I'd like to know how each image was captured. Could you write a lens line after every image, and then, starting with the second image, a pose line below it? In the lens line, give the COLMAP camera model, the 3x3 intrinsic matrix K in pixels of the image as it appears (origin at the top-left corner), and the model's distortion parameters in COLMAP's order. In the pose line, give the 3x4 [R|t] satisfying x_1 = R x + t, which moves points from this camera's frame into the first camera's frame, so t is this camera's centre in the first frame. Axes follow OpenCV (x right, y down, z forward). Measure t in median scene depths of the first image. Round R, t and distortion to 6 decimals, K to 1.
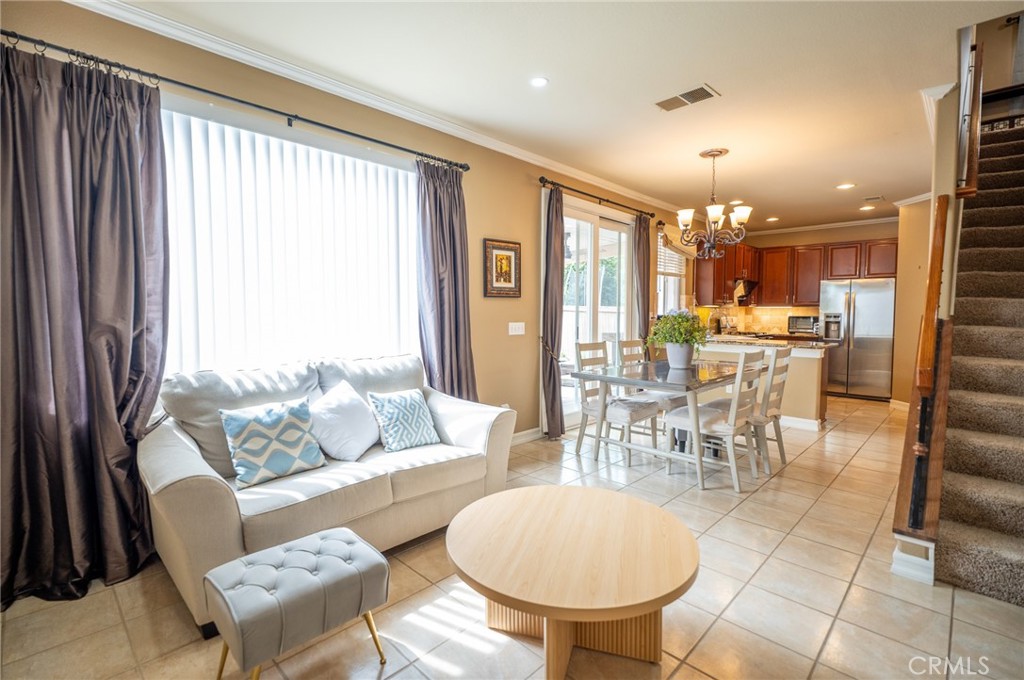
lens RADIAL K [[469.8, 0, 514.8], [0, 469.8, 349.1], [0, 0, 1]] dist [0.001052, -0.001028]
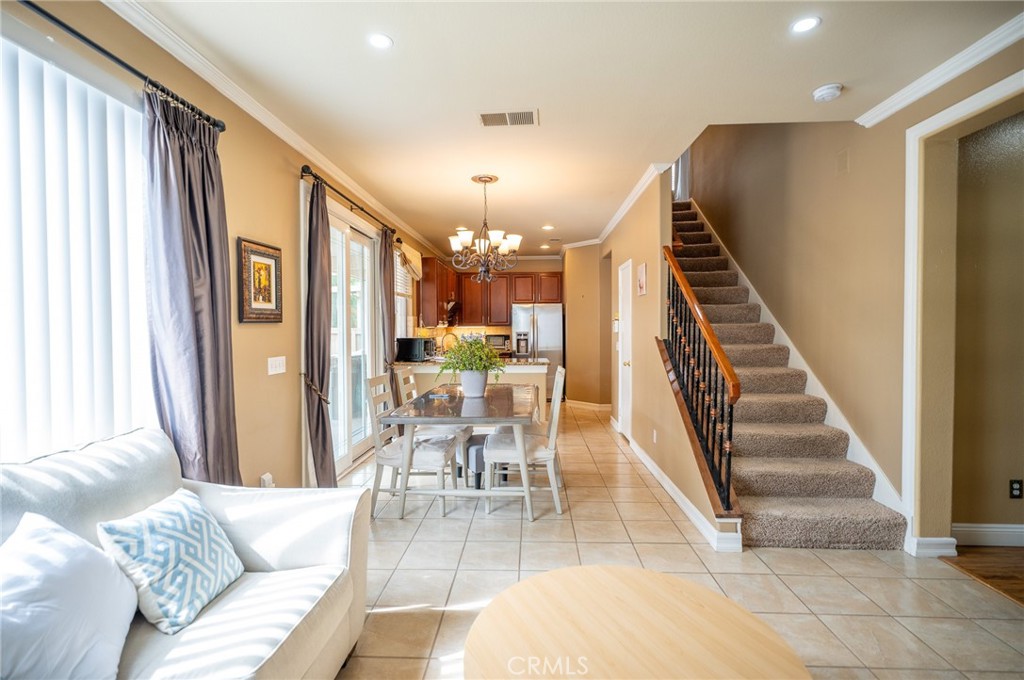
lens RADIAL K [[468.7, 0, 512.0], [0, 468.7, 340.0], [0, 0, 1]] dist [0.001527, 0.000463]
pose [[0.747877, -0.031457, 0.663091, -0.236694], [0.068335, 0.997218, -0.029764, -0.042832], [-0.660311, 0.067572, 0.747947, 0.257348]]
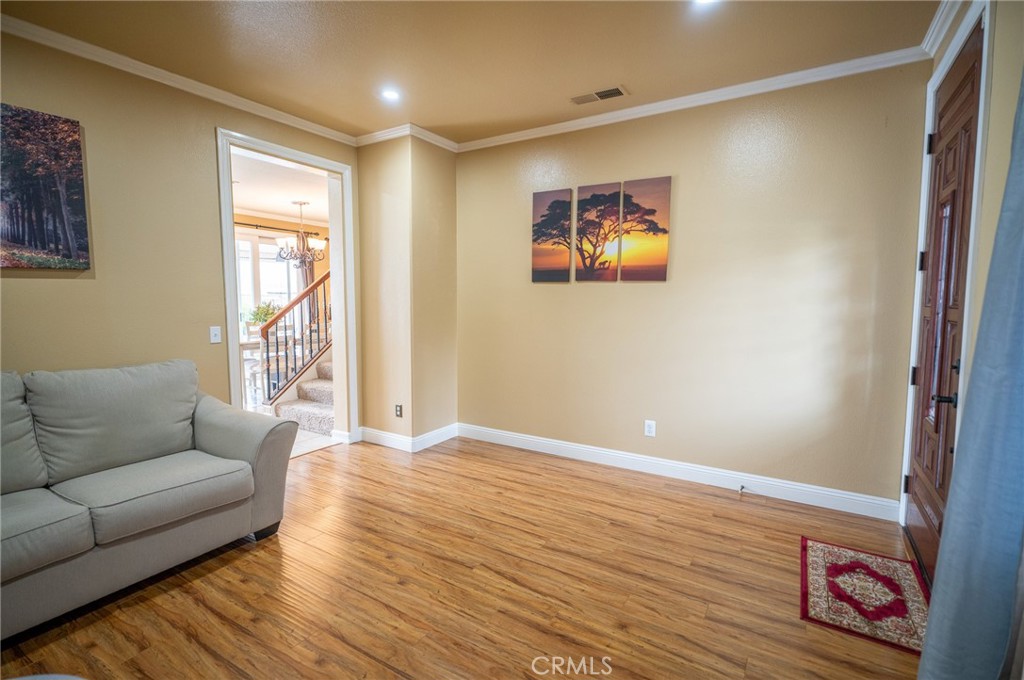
lens RADIAL K [[468.7, 0, 512.0], [0, 468.7, 340.0], [0, 0, 1]] dist [0.001527, 0.000463]
pose [[0.961734, -0.025210, 0.272824, 0.737659], [0.024716, 0.999681, 0.005249, 0.052238], [-0.272869, 0.001695, 0.962050, -0.761786]]
